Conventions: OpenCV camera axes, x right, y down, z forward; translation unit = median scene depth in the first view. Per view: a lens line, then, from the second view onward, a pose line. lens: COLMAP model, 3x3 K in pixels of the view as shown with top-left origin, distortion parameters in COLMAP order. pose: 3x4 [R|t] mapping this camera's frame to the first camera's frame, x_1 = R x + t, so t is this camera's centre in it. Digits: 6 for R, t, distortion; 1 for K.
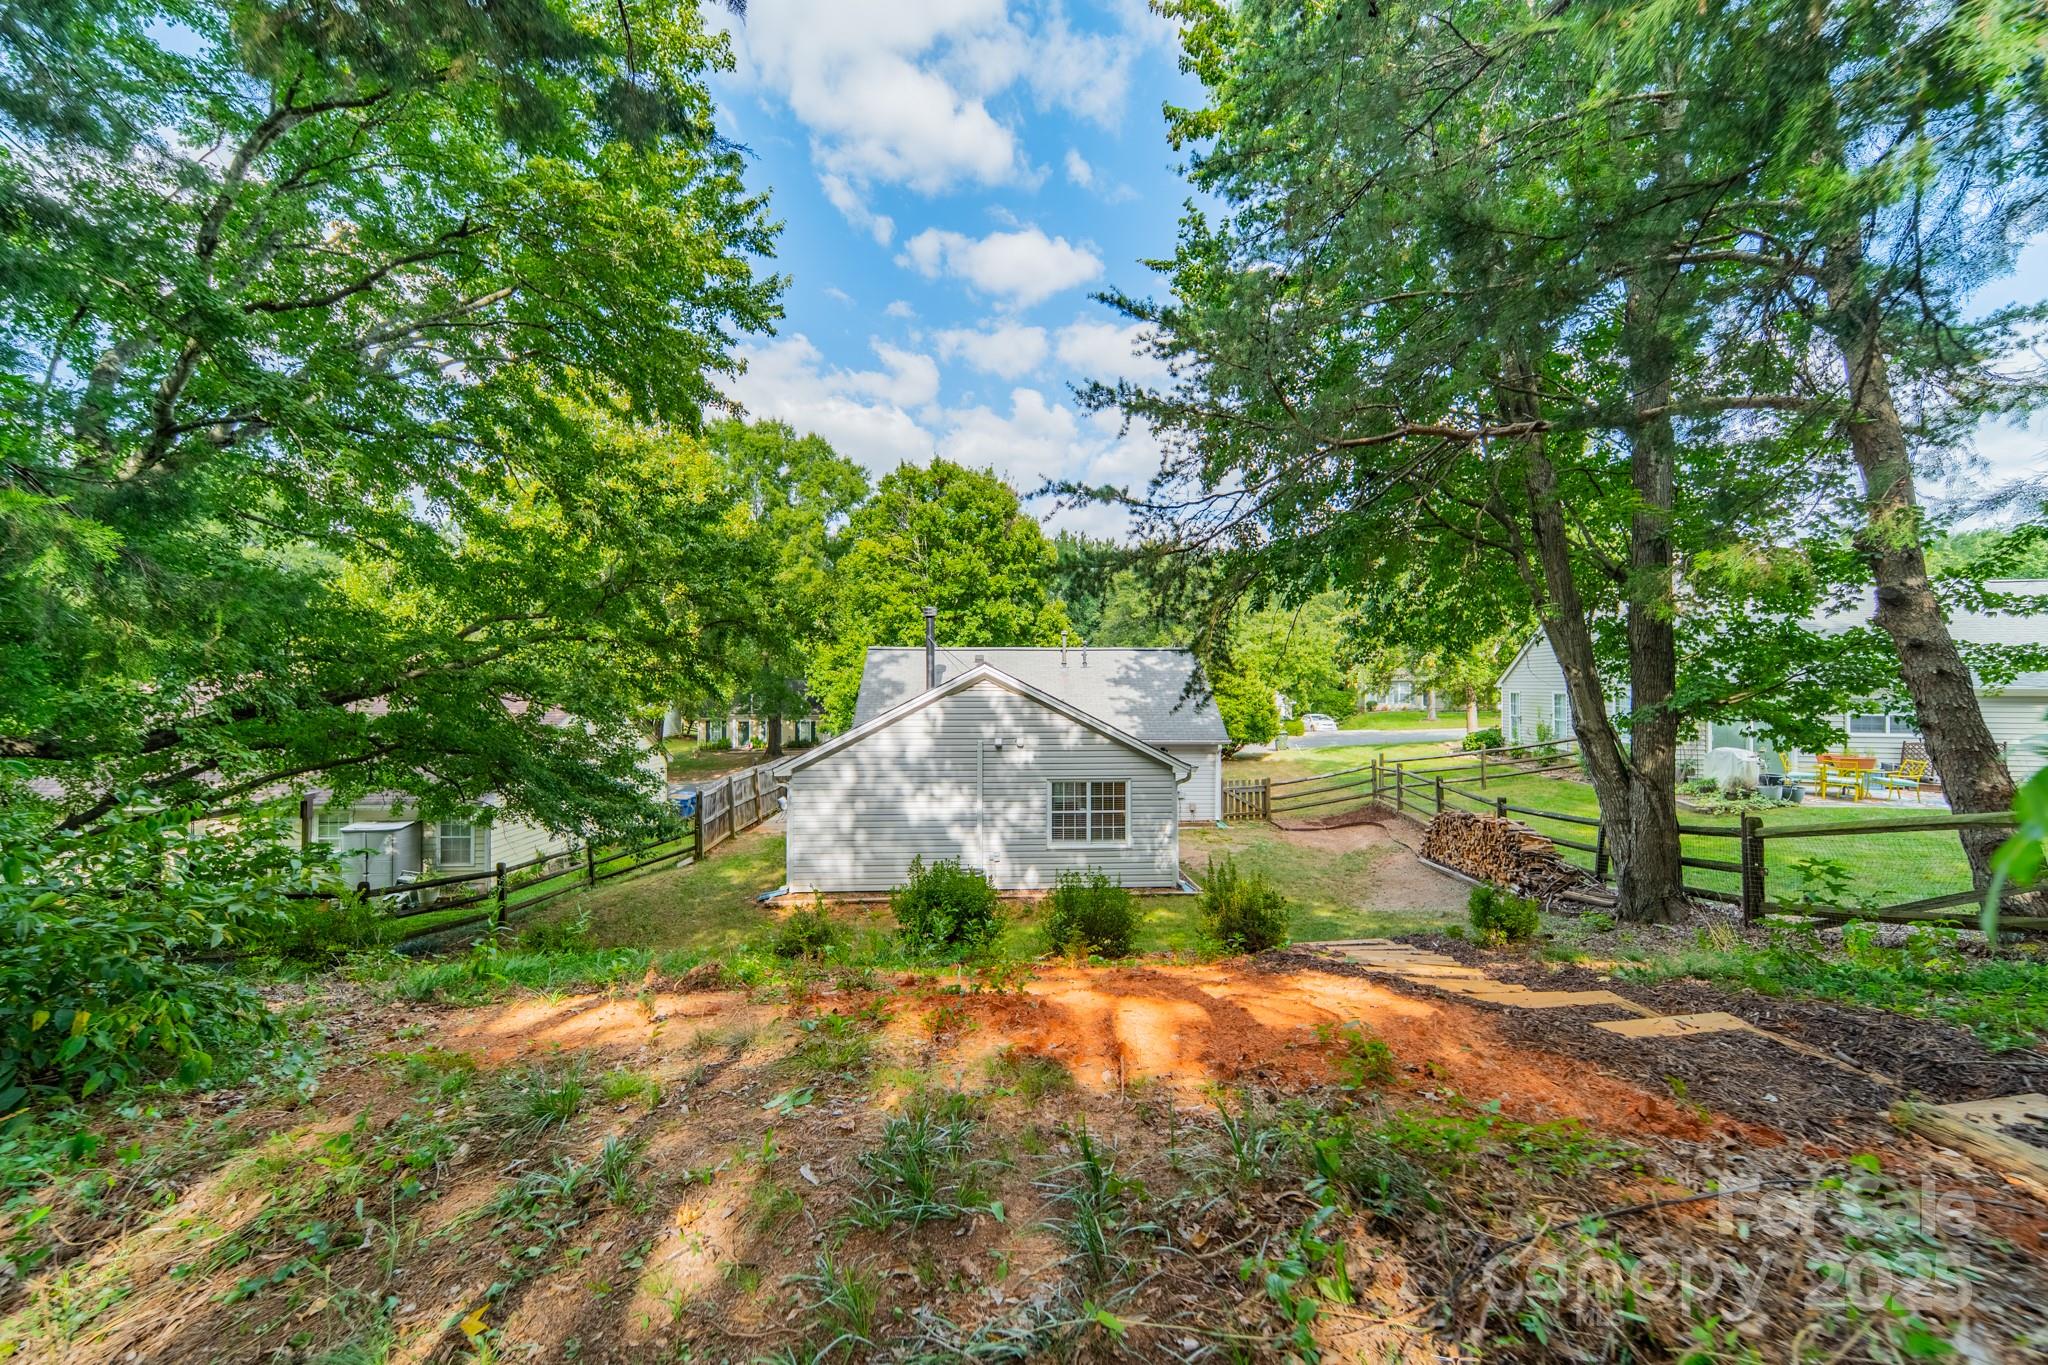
lens RADIAL K [[737.5, 0, 1028.7], [0, 737.5, 679.5], [0, 0, 1]] dist [-0.000330, -0.000010]
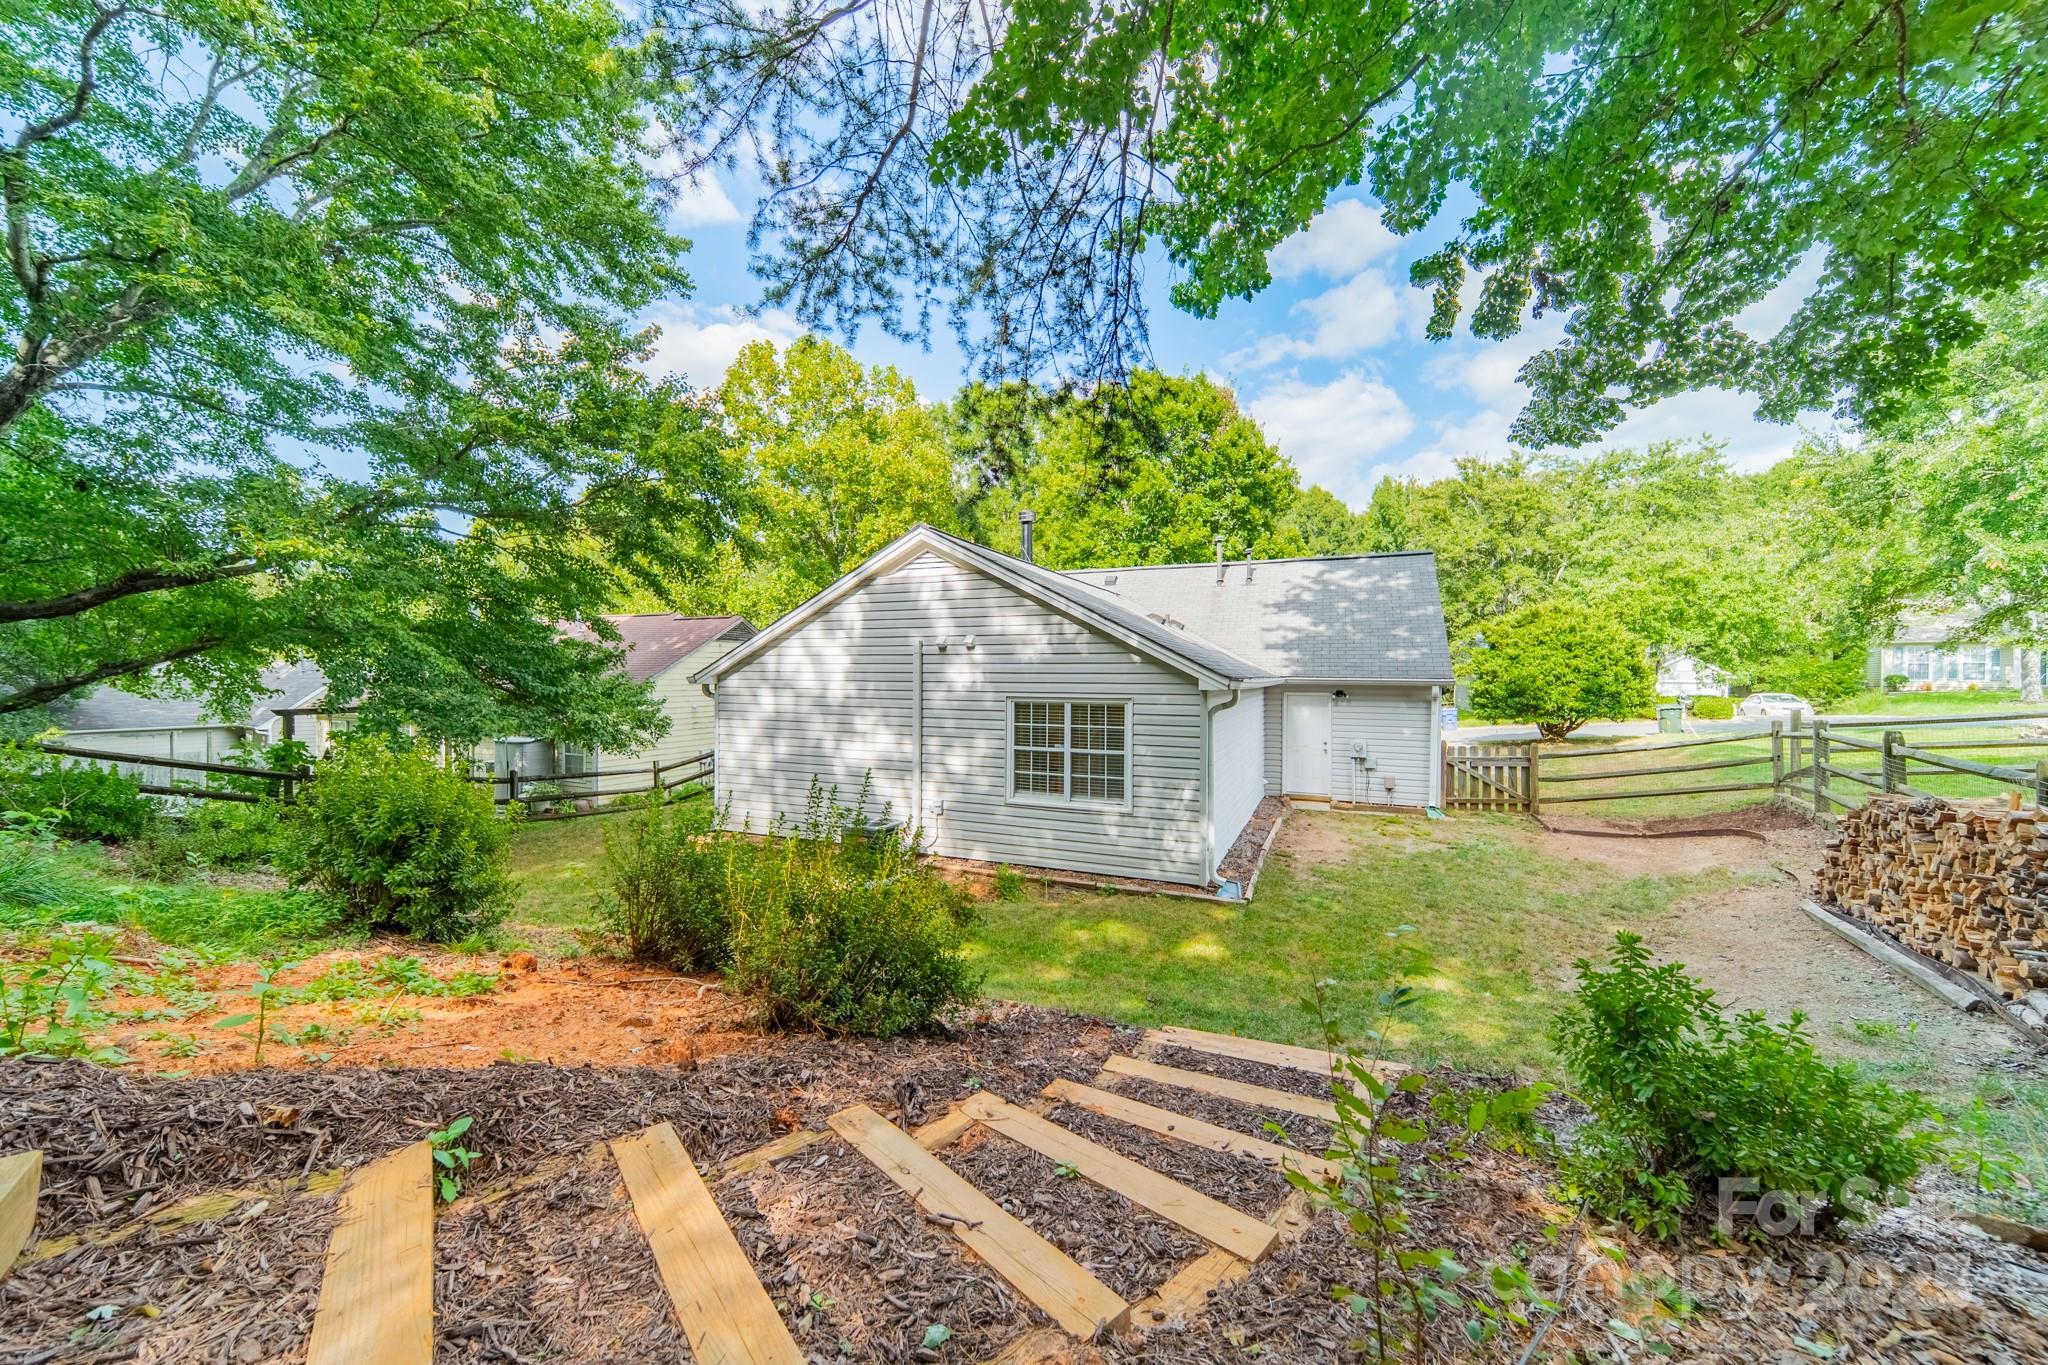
lens RADIAL K [[737.5, 0, 1028.7], [0, 737.5, 679.5], [0, 0, 1]] dist [-0.000330, -0.000010]
pose [[0.893737, 0.005034, -0.448562, 0.332668], [-0.001628, 0.999967, 0.007980, 0.112566], [0.448588, -0.006402, 0.893716, 0.415544]]
